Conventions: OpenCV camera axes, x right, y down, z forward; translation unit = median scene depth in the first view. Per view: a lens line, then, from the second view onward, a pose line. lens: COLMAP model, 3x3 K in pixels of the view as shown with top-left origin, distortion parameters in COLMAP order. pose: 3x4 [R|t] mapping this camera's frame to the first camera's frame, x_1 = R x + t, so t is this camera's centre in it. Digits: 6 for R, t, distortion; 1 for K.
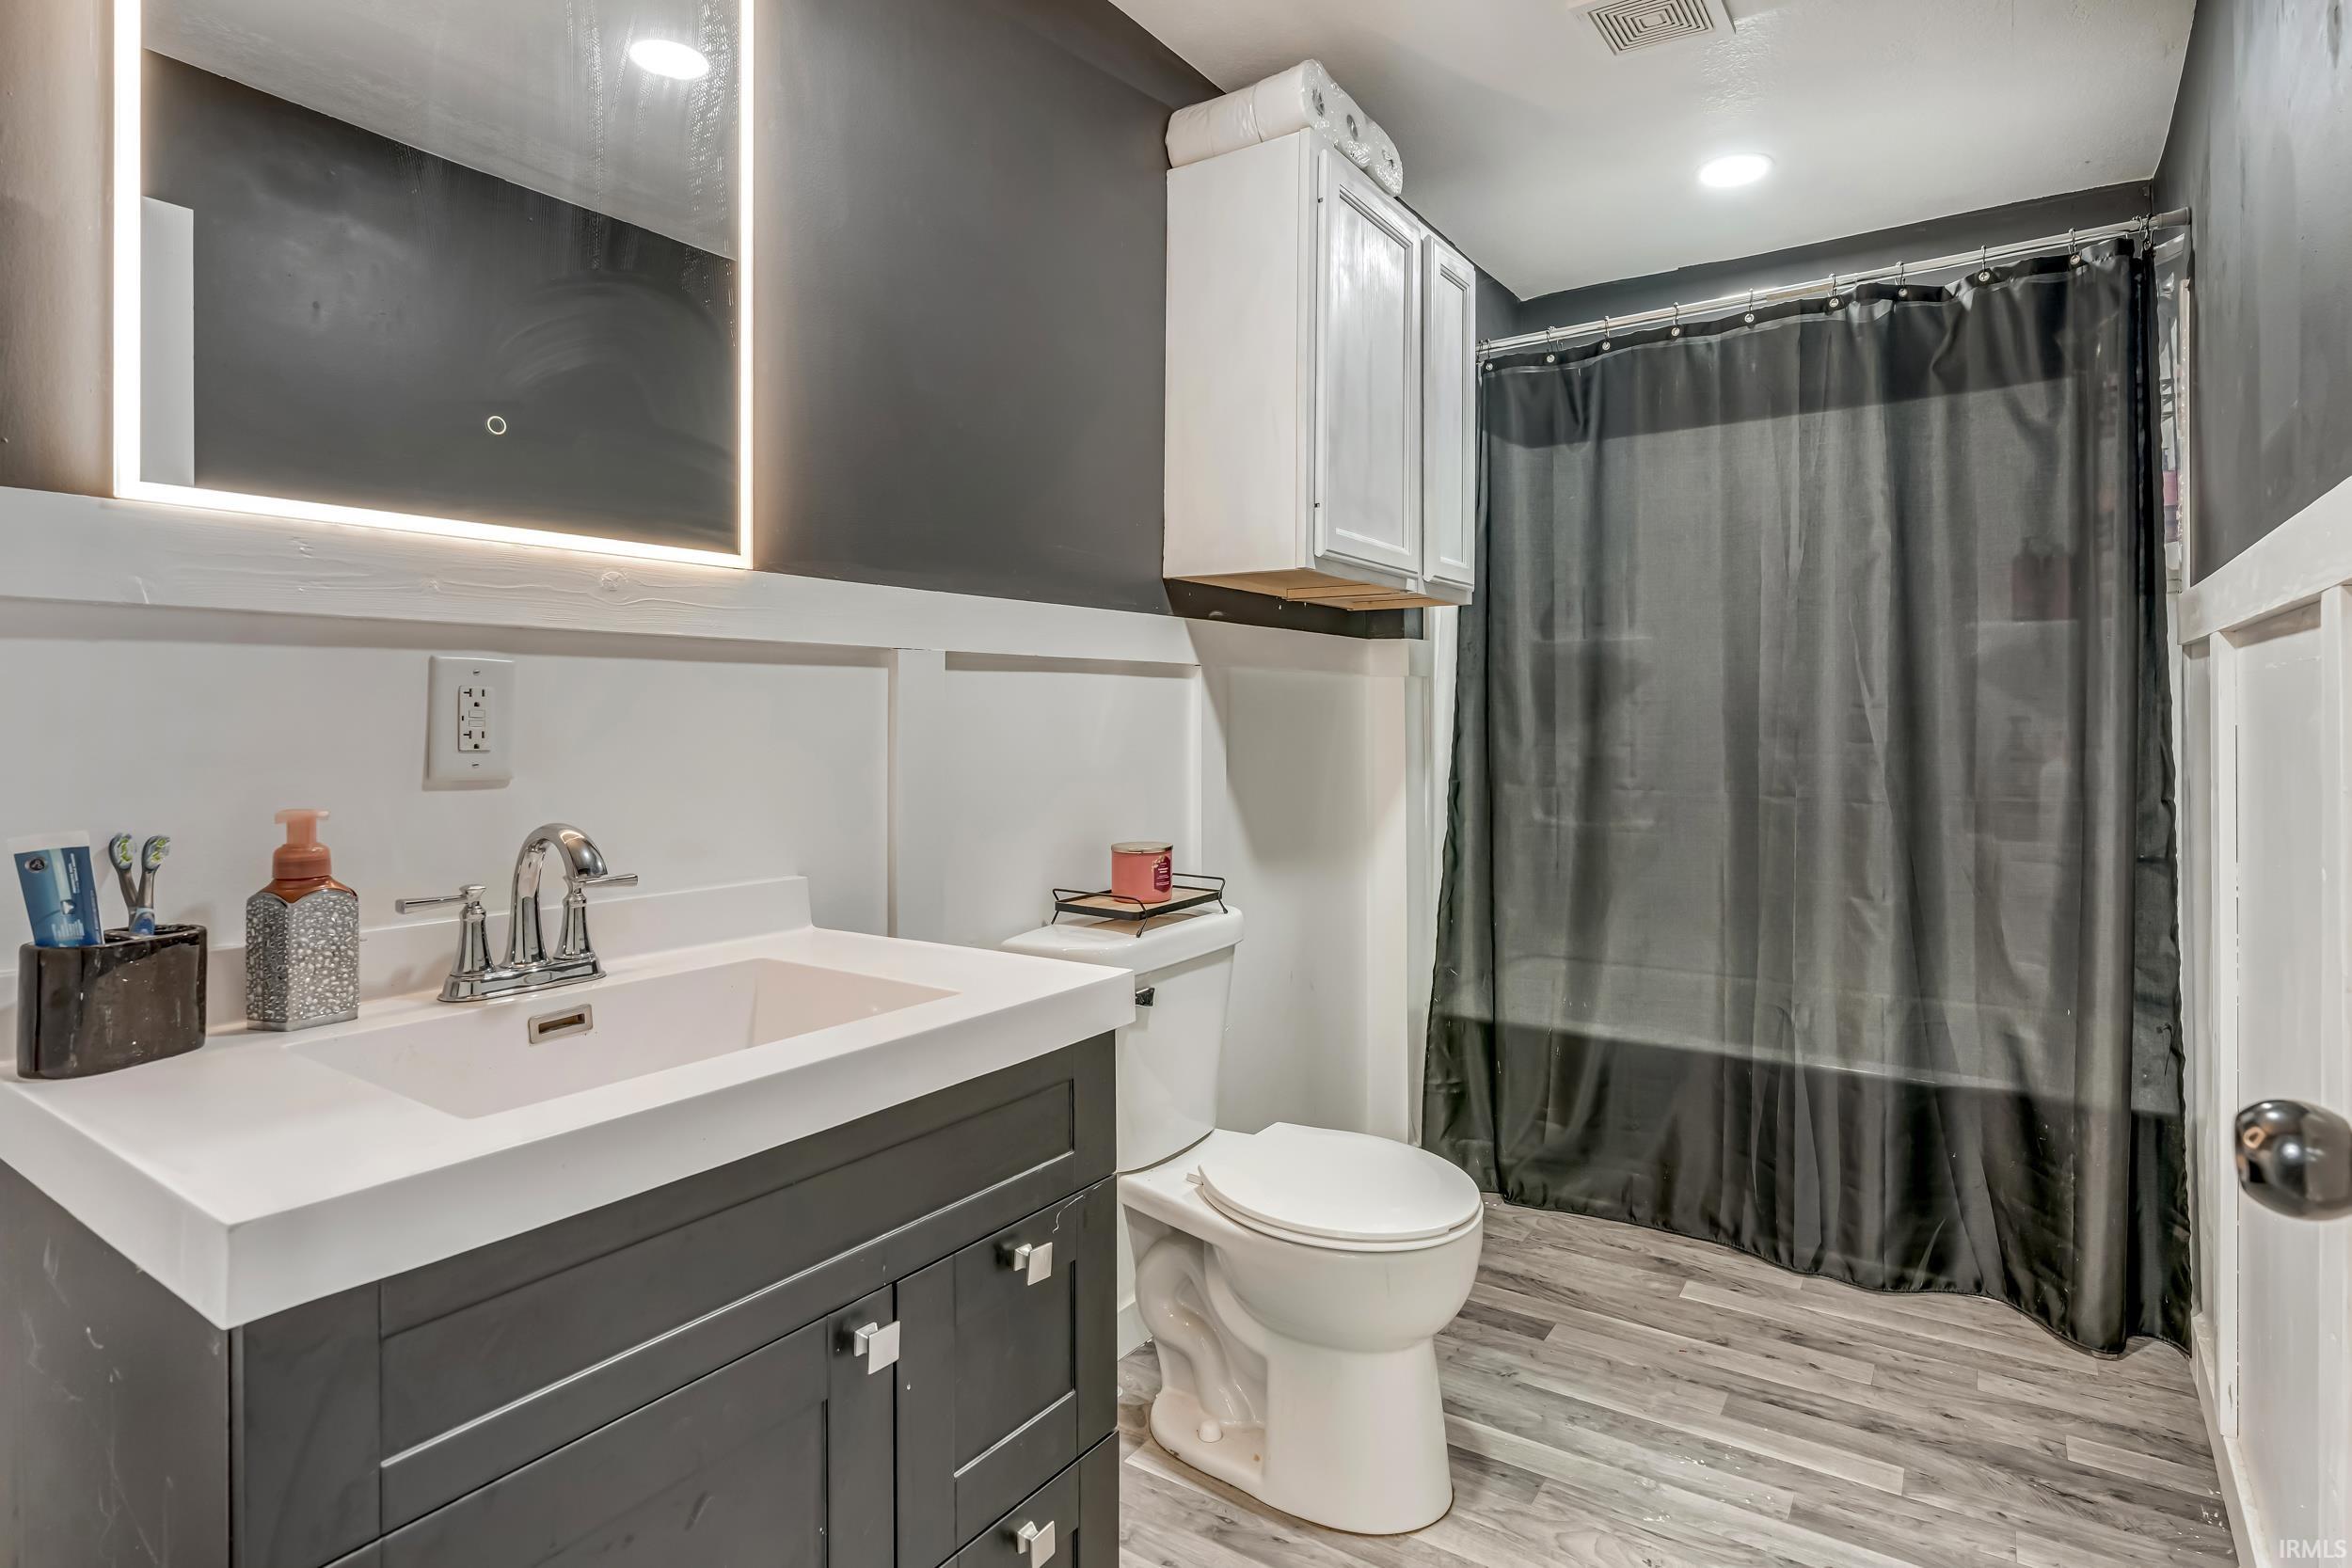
lens RADIAL K [[1232.1, 0, 1117.2], [0, 1232.1, 713.1], [0, 0, 1]] dist [0.000874, 0.000131]
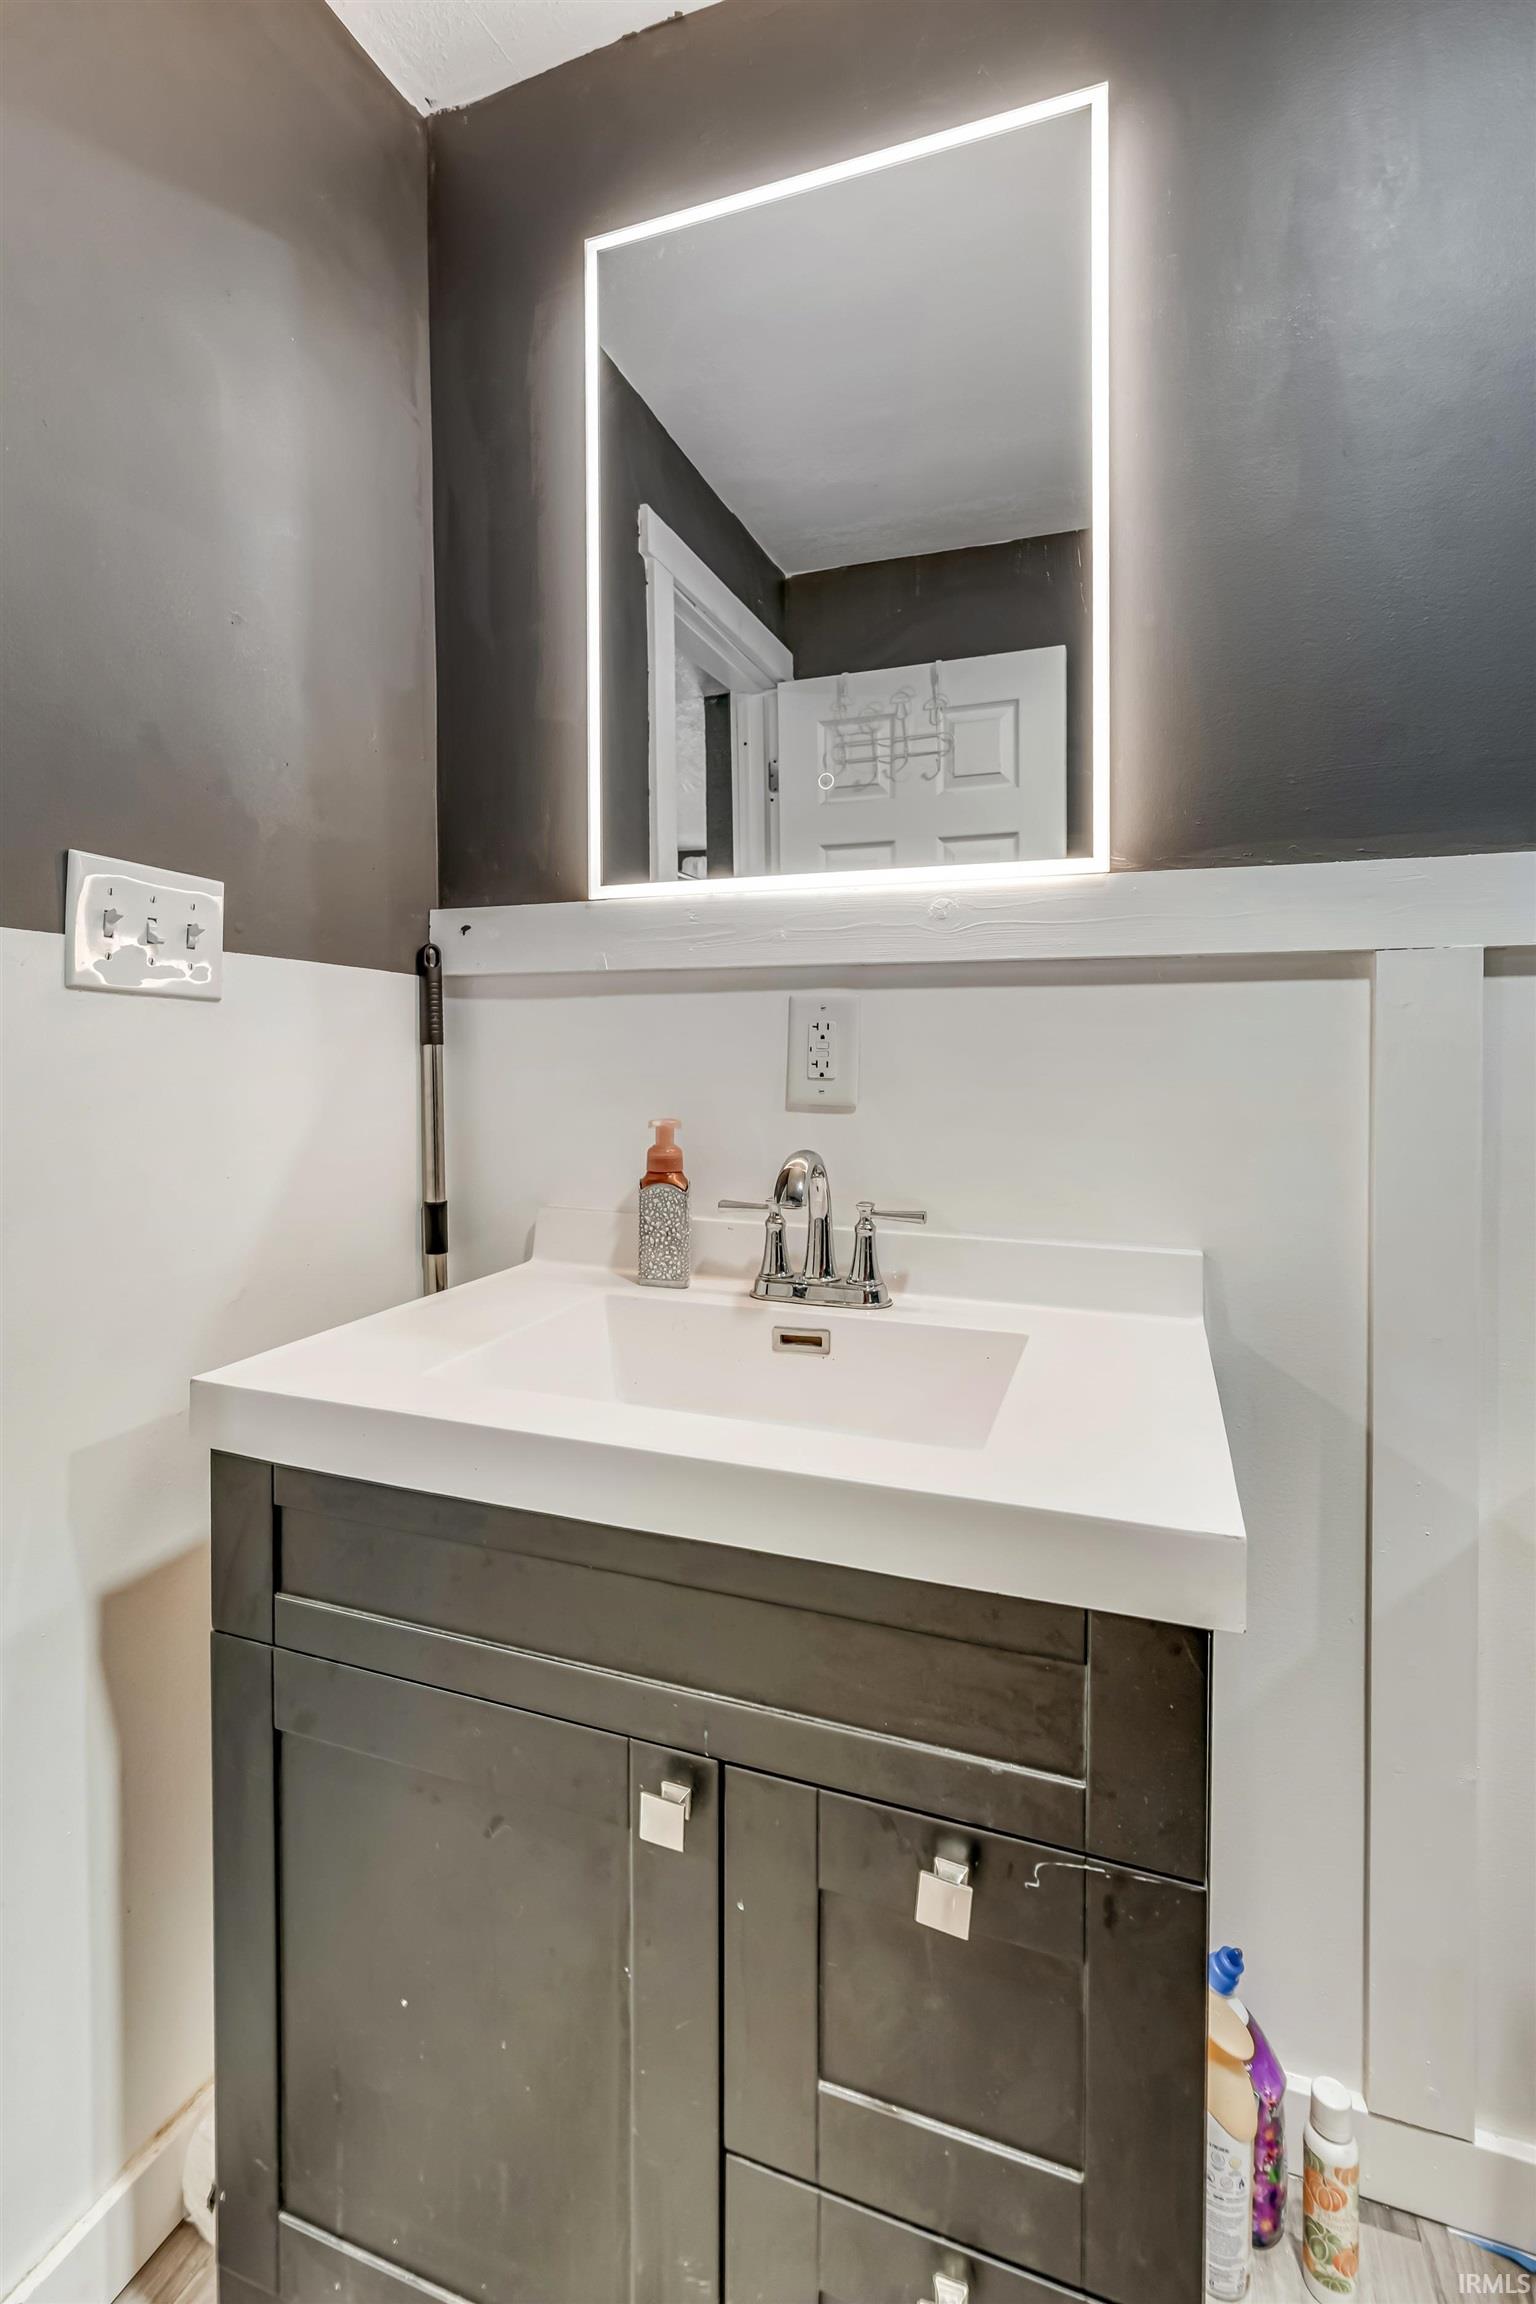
lens RADIAL K [[1072.0, 0, 763.5], [0, 1072.0, 1057.1], [0, 0, 1]] dist [-0.004219, 0.000216]
pose [[0.279340, 0.016309, -0.960054, 0.404304], [0.002902, 0.999837, 0.017829, -0.006522], [0.960188, -0.007766, 0.279247, 0.693980]]
